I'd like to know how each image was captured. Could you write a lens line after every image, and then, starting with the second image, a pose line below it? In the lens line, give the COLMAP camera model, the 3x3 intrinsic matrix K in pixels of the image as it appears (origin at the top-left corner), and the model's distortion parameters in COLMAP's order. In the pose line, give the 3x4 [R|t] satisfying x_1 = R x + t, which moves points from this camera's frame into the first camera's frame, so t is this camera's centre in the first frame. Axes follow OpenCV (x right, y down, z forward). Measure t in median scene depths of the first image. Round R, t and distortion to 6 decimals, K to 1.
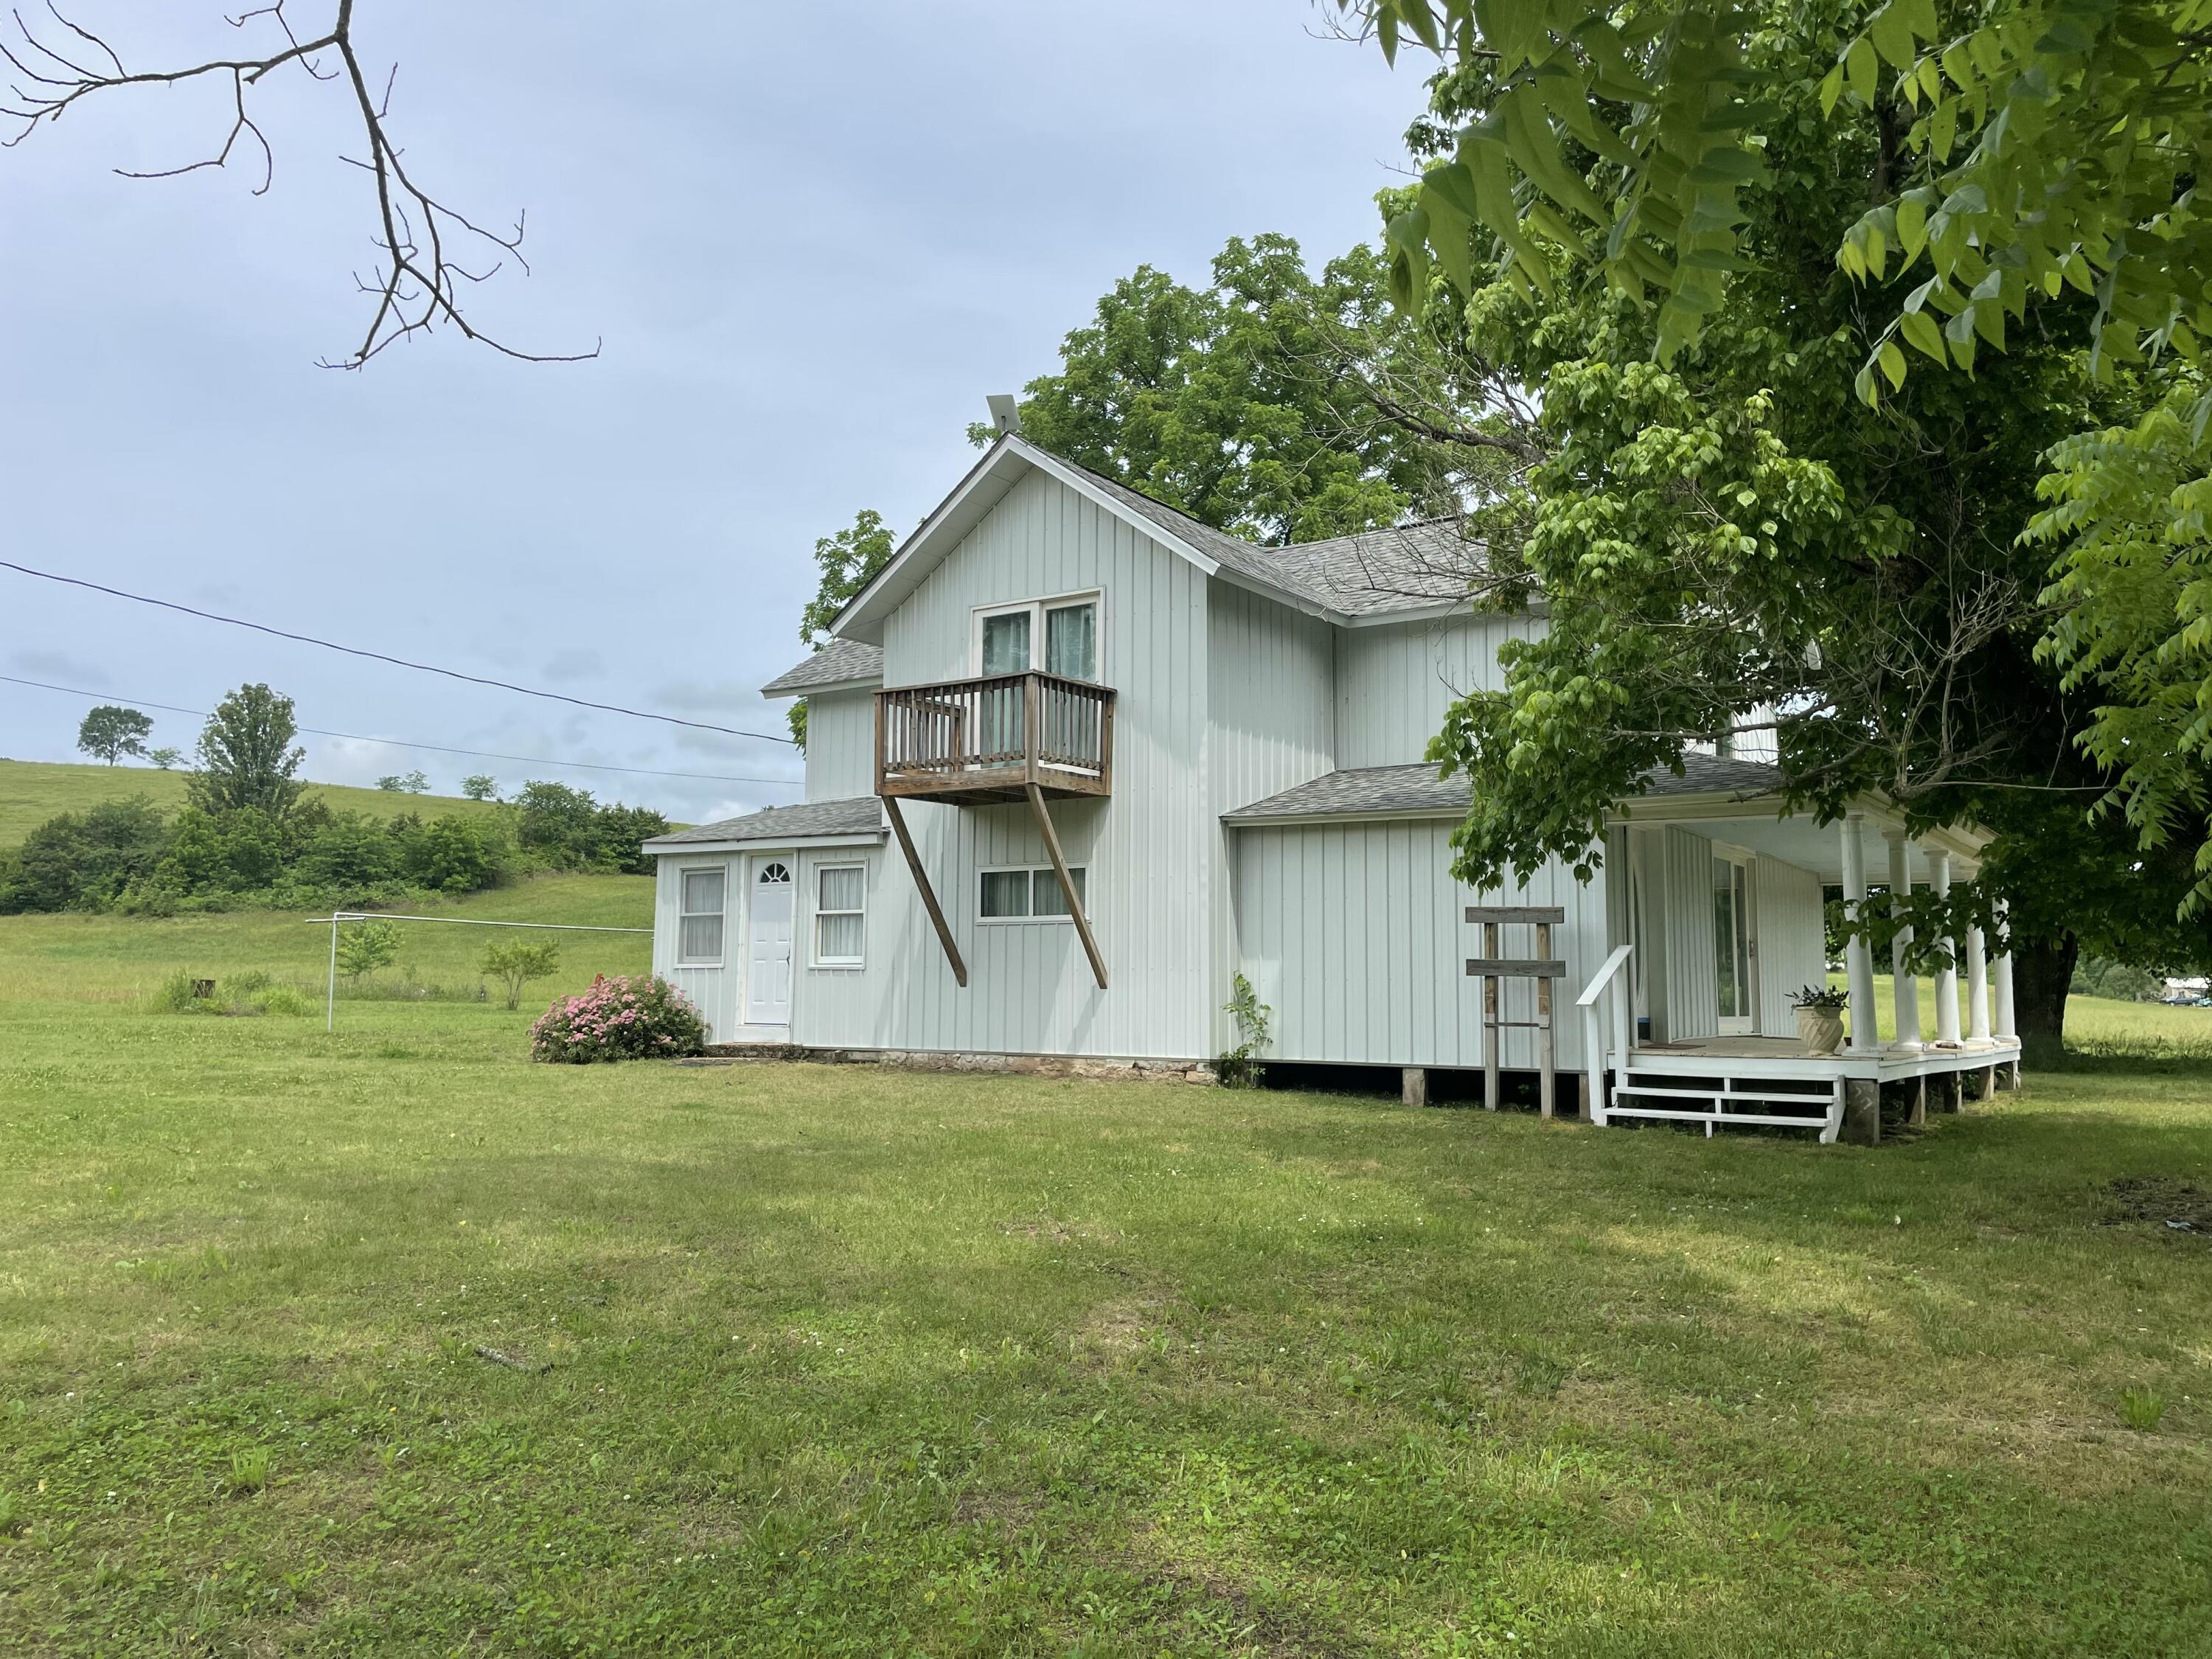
lens RADIAL K [[1654.3, 0, 1106.0], [0, 1654.3, 829.5], [0, 0, 1]] dist [0.087838, -0.116838]
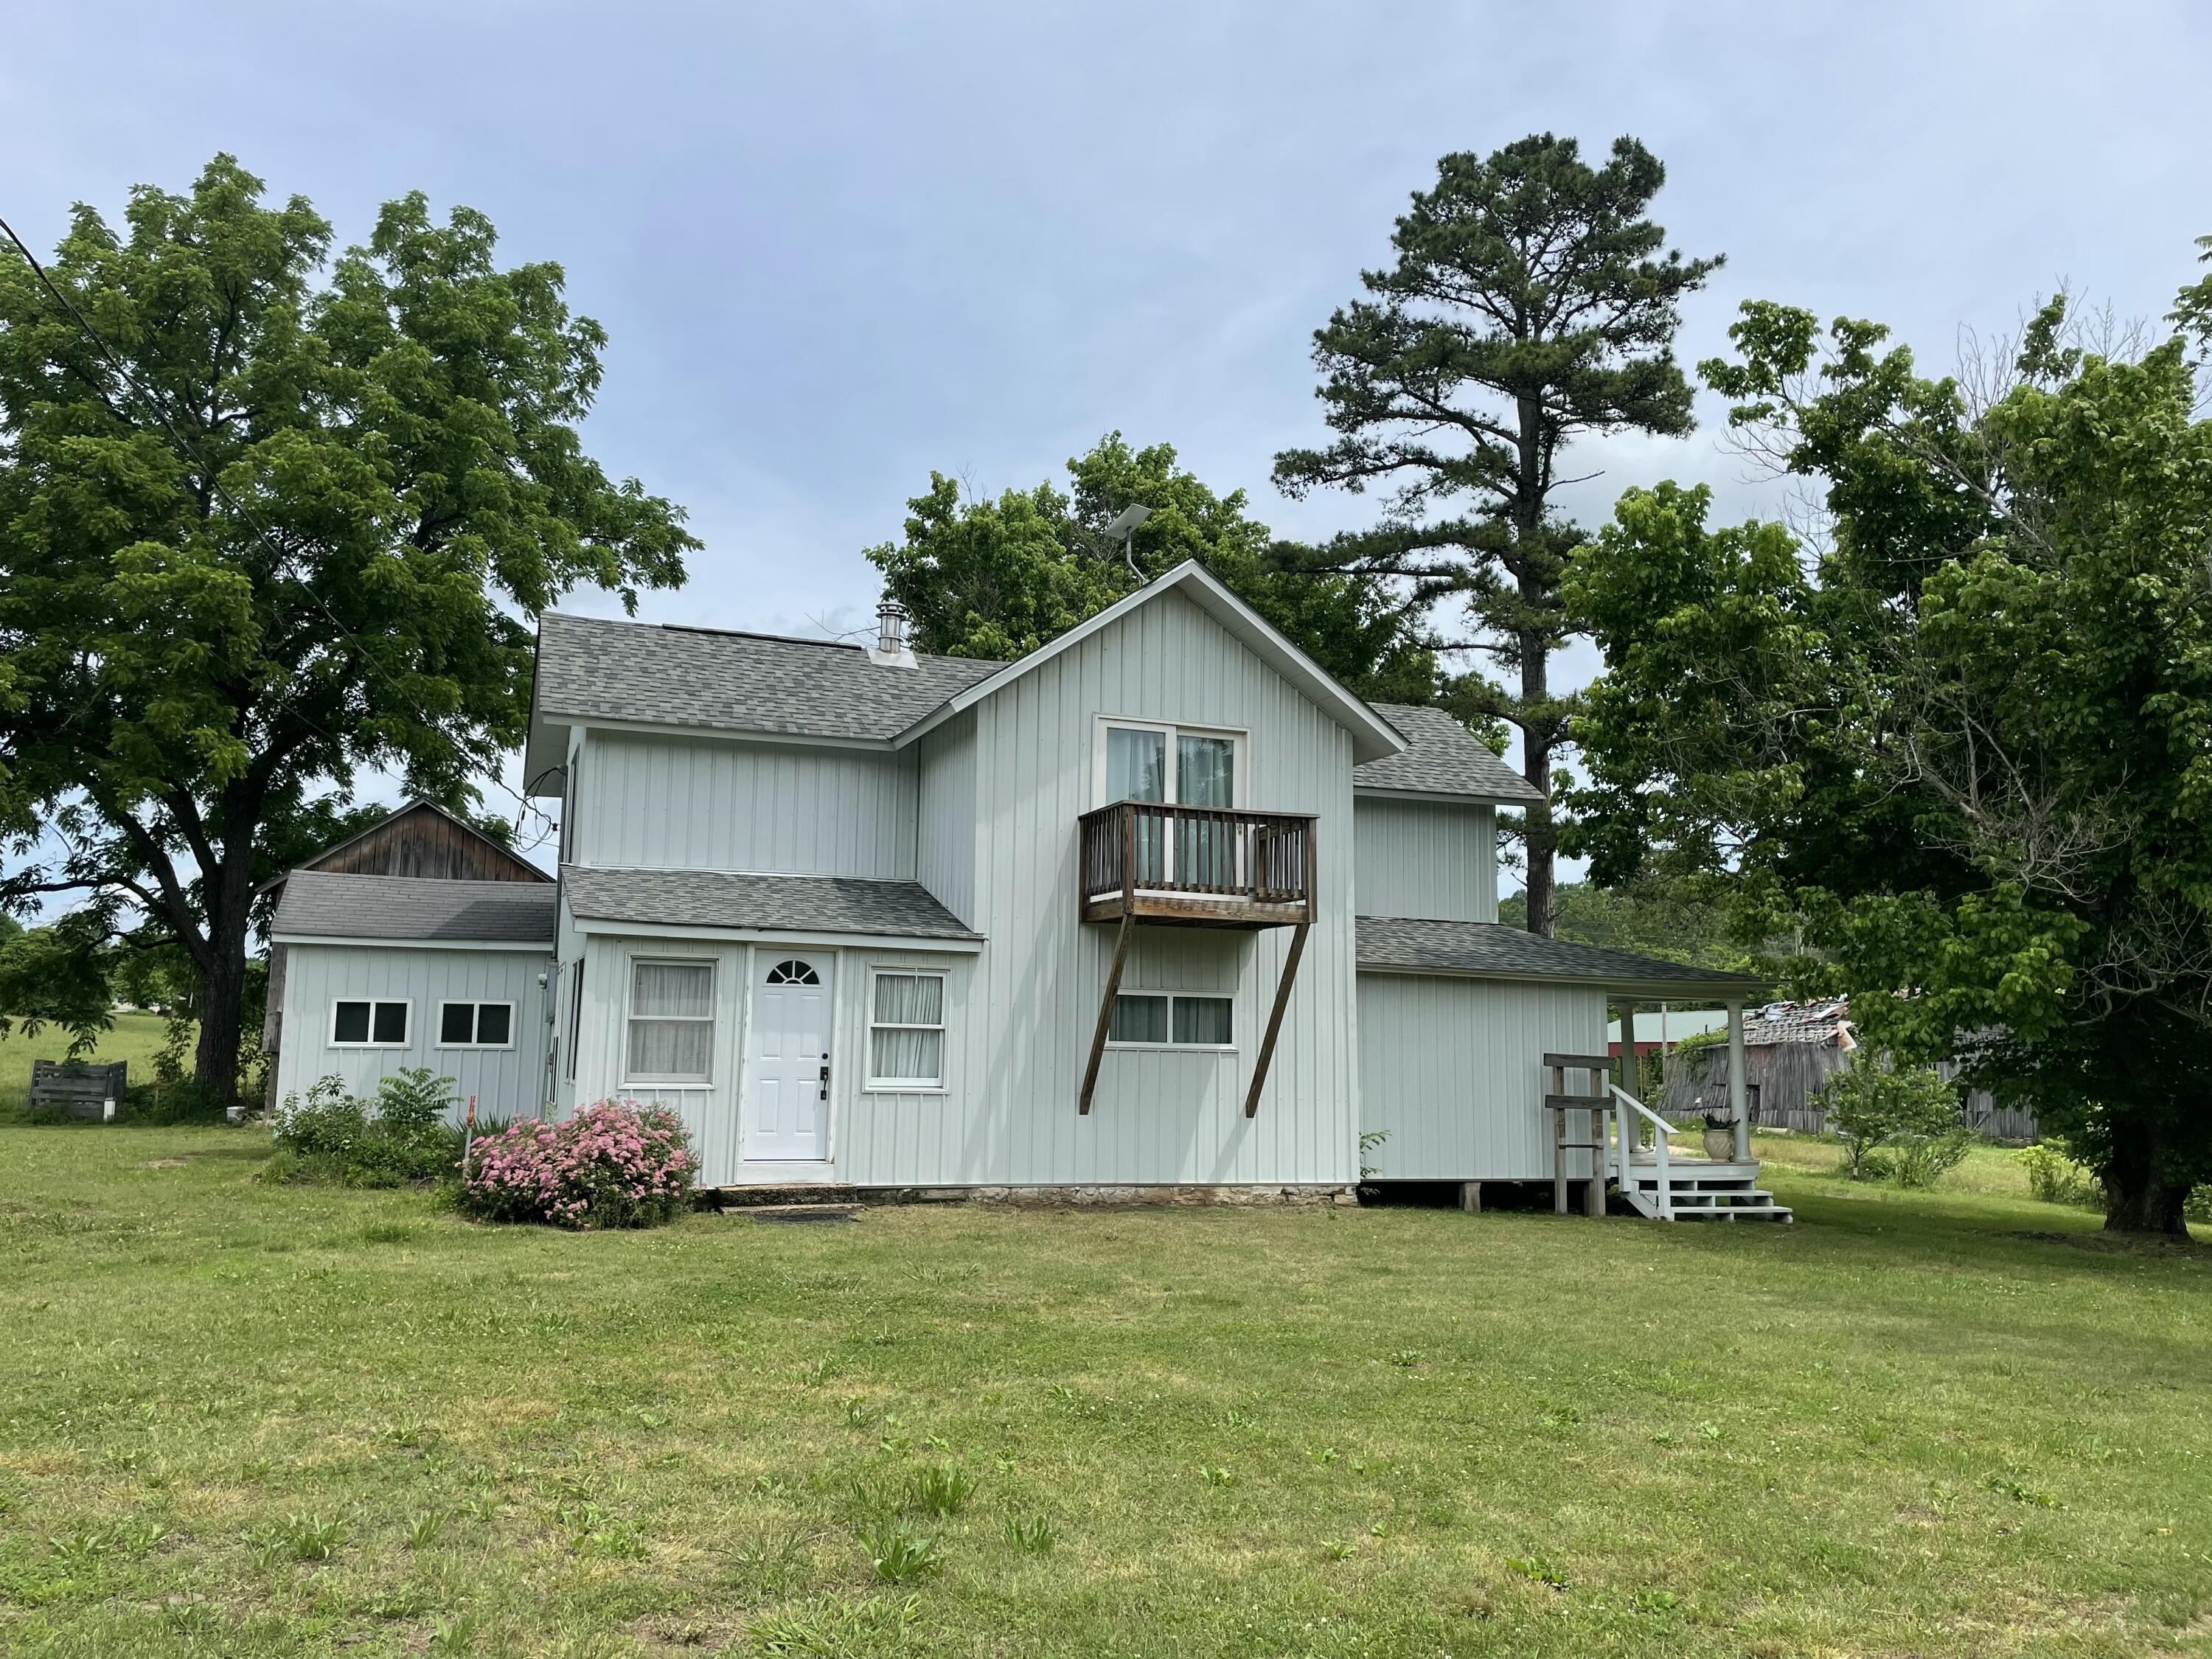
lens RADIAL K [[1654.3, 0, 1106.0], [0, 1654.3, 829.5], [0, 0, 1]] dist [0.087838, -0.116838]
pose [[0.575912, 0.112720, 0.809703, -0.889993], [-0.098204, 0.992815, -0.068362, -0.003194], [-0.811592, -0.040145, 0.582844, 0.460349]]
